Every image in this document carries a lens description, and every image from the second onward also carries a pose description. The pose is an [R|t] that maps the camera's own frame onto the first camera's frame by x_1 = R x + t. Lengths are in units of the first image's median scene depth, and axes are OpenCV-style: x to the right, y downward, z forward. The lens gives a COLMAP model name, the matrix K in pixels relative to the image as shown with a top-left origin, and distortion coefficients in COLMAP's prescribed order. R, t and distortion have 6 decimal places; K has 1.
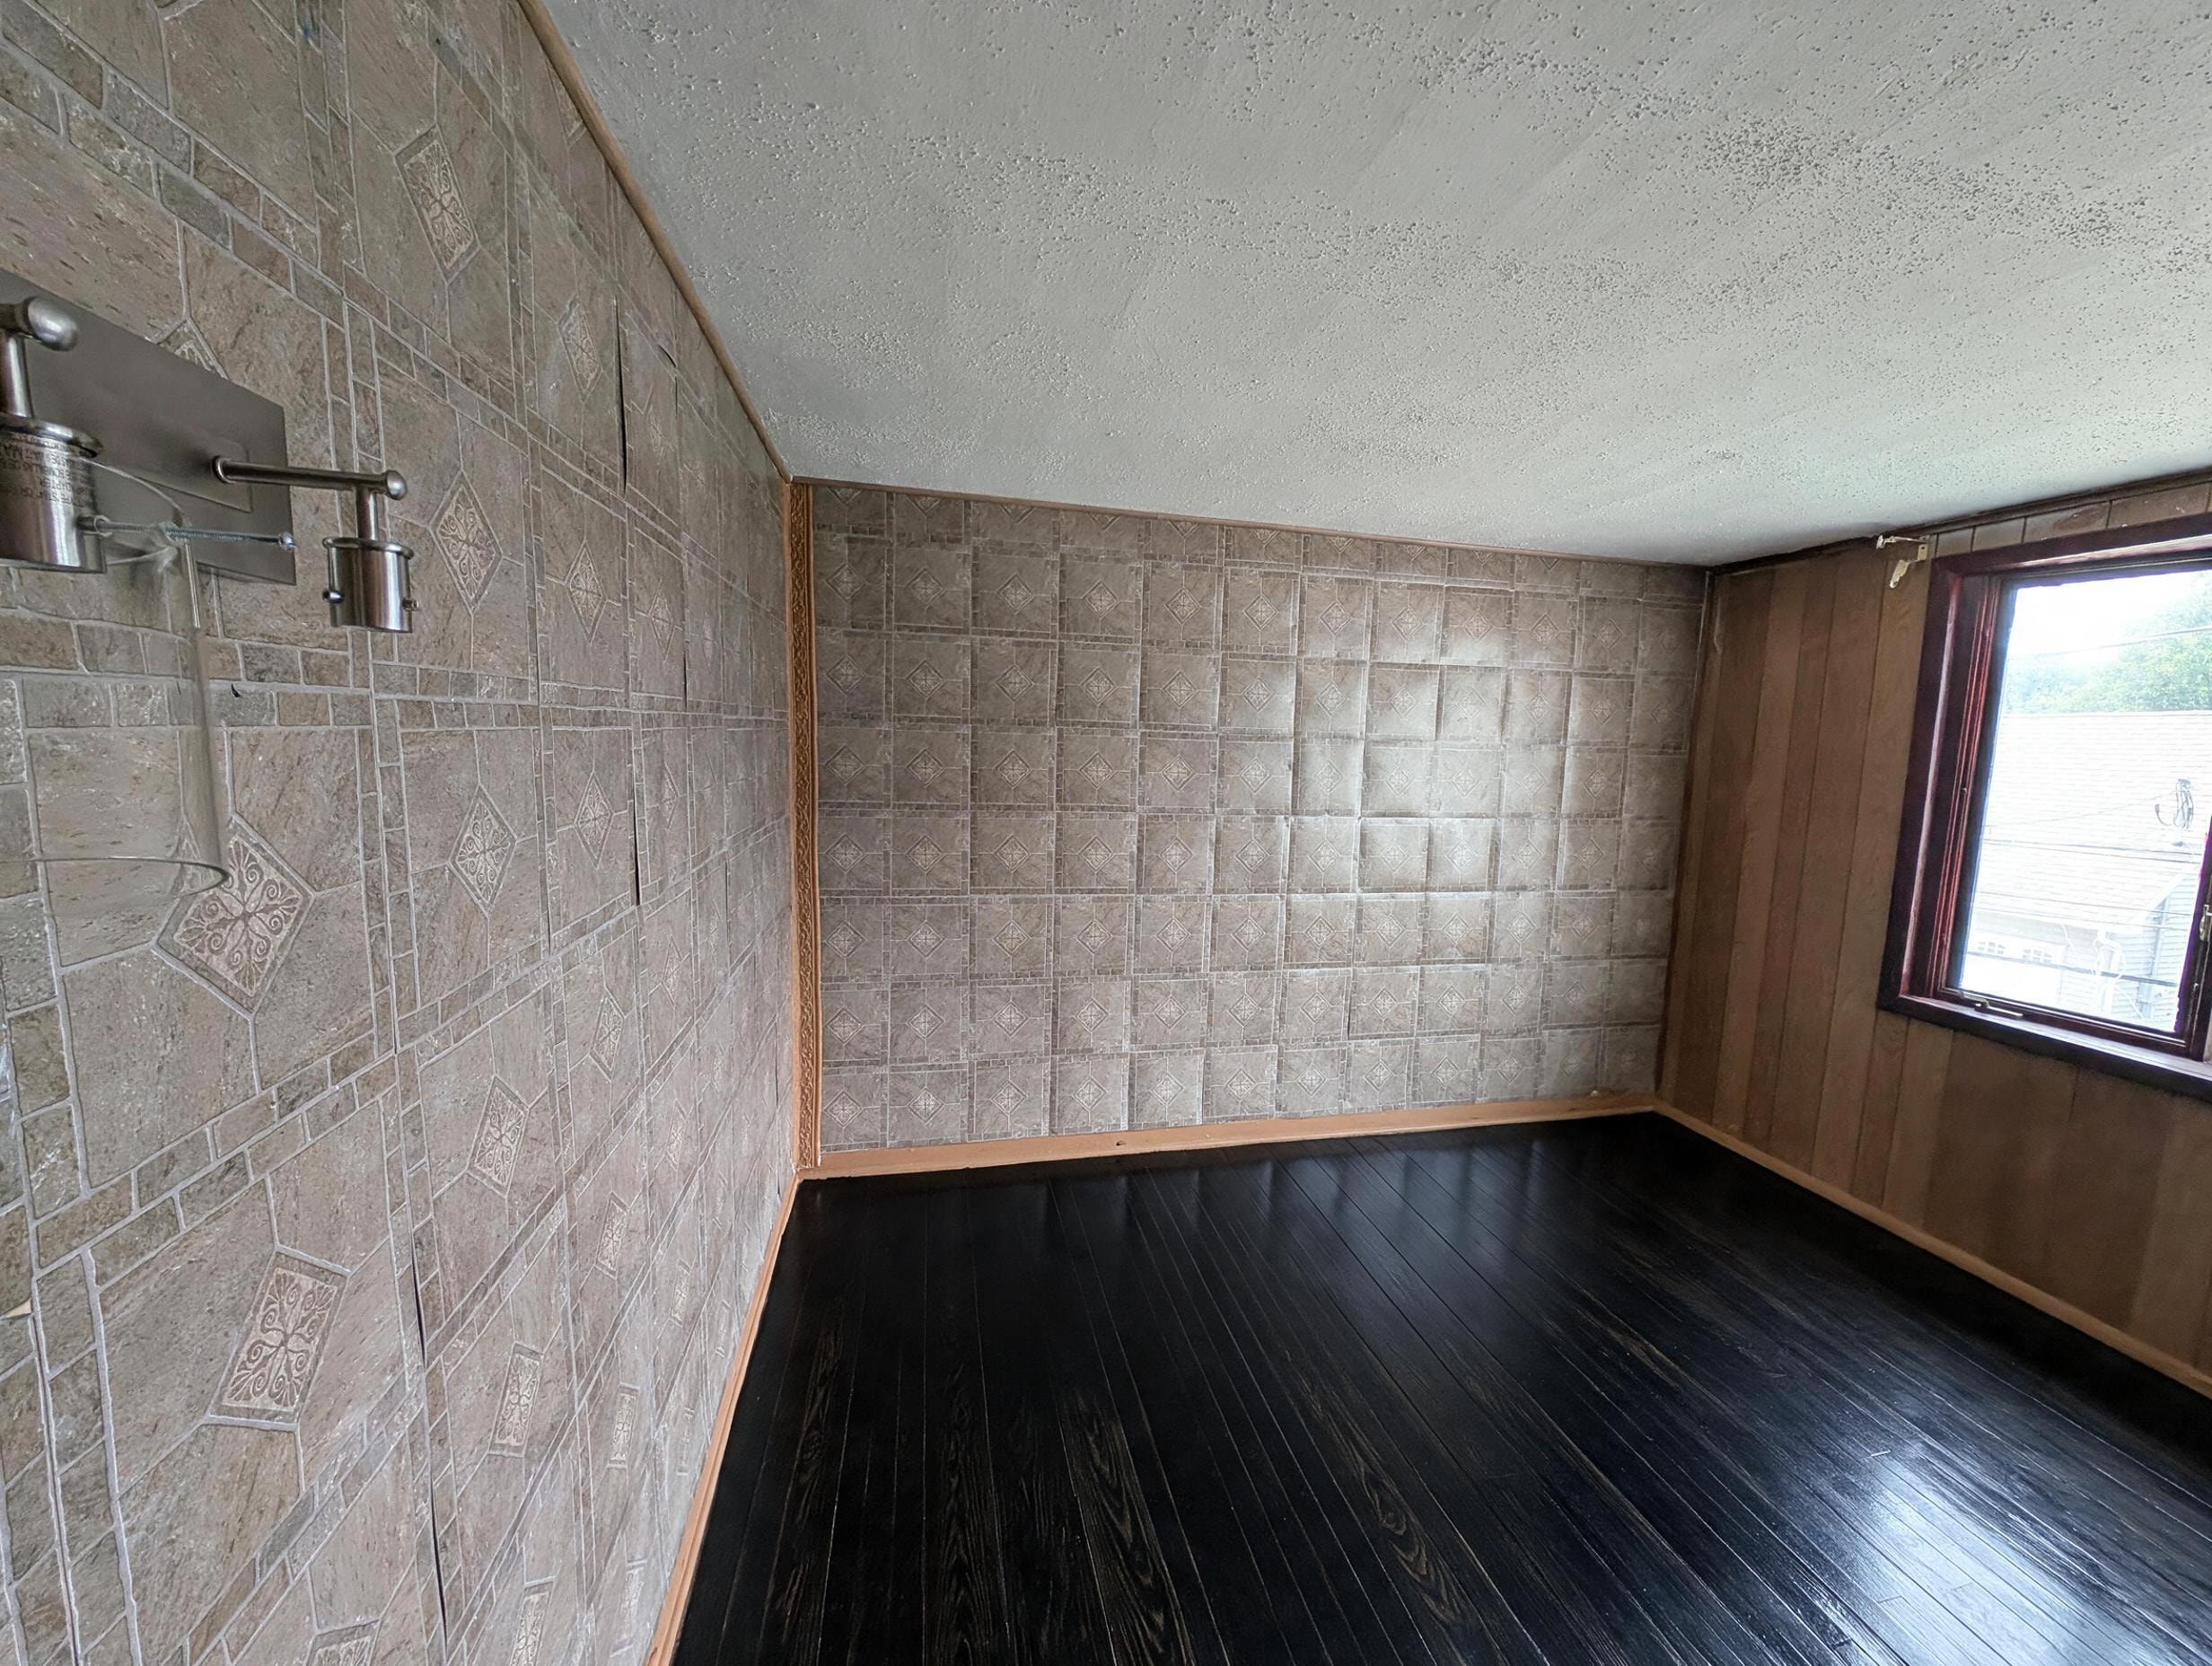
lens RADIAL K [[824.5, 0, 1101.8], [0, 824.5, 837.9], [0, 0, 1]] dist [-0.011659, 0.001013]
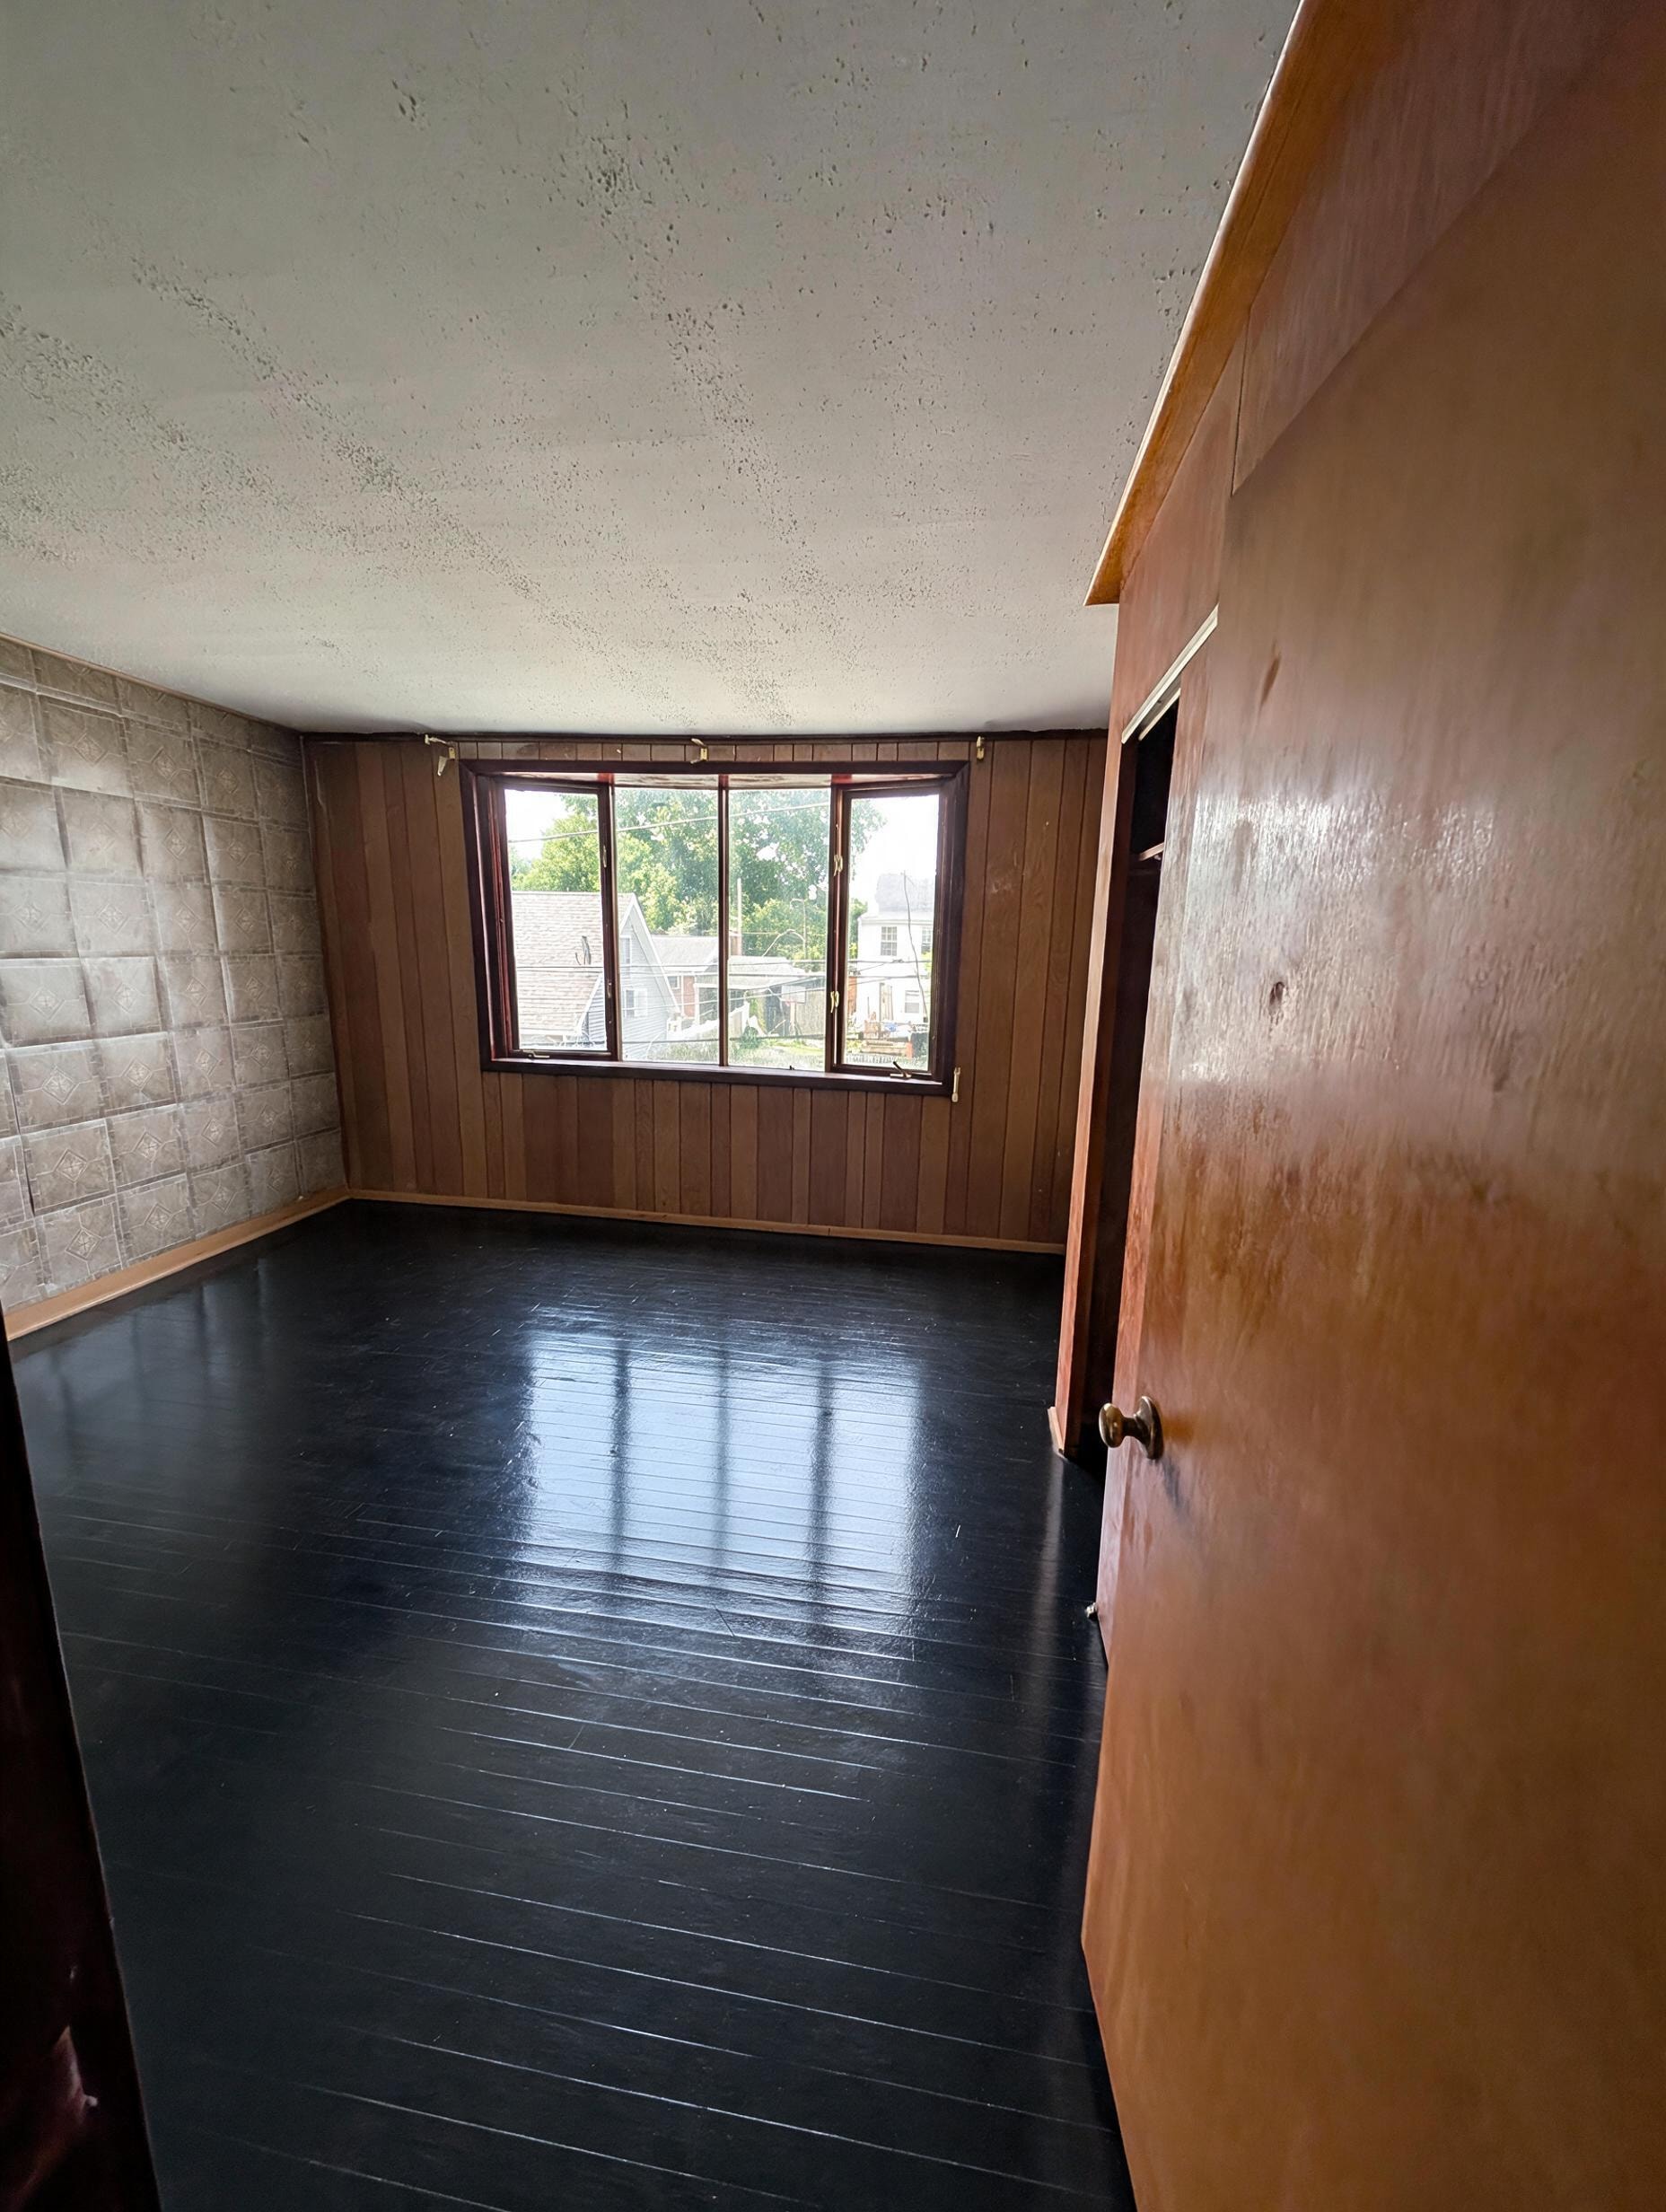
lens RADIAL K [[824.5, 0, 842.1], [0, 824.5, 1103.0], [0, 0, 1]] dist [-0.011659, 0.001013]
pose [[0.336303, -0.200222, 0.920224, -0.183034], [0.084834, 0.979606, 0.182139, 0.039537], [-0.937925, 0.016813, 0.346430, -0.112422]]
